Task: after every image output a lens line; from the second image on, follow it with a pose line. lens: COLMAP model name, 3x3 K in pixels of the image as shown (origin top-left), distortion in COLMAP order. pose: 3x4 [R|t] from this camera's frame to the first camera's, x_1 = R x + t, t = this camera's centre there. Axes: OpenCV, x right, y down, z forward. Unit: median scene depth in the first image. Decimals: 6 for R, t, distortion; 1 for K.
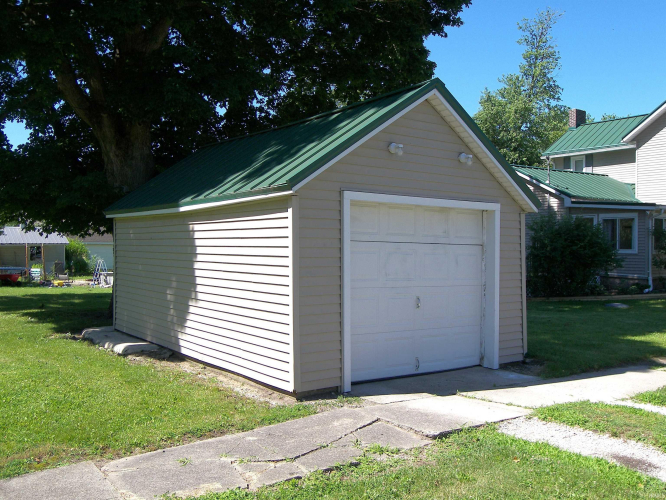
lens RADIAL K [[648.3, 0, 336.9], [0, 648.3, 252.7], [0, 0, 1]] dist [-0.046326, 0.000000]
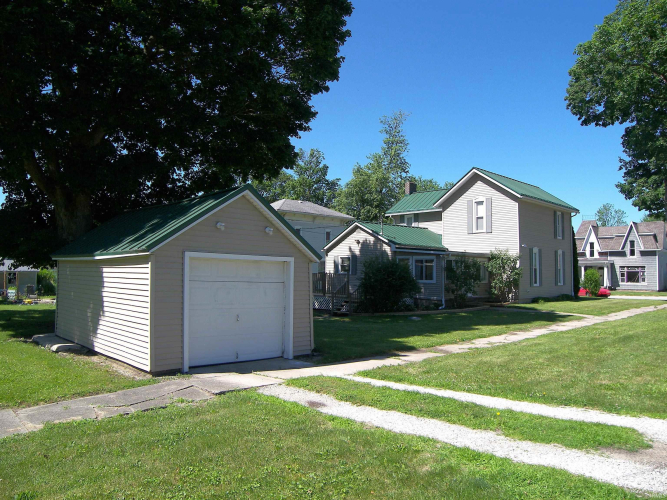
lens RADIAL K [[493.7, 0, 334.3], [0, 493.7, 245.4], [0, 0, 1]] dist [-0.115311, 0.076050]
pose [[0.989553, 0.014275, 0.143458, 0.165604], [-0.004884, 0.997834, -0.065606, -0.023109], [-0.144084, 0.064220, 0.987479, -0.242819]]
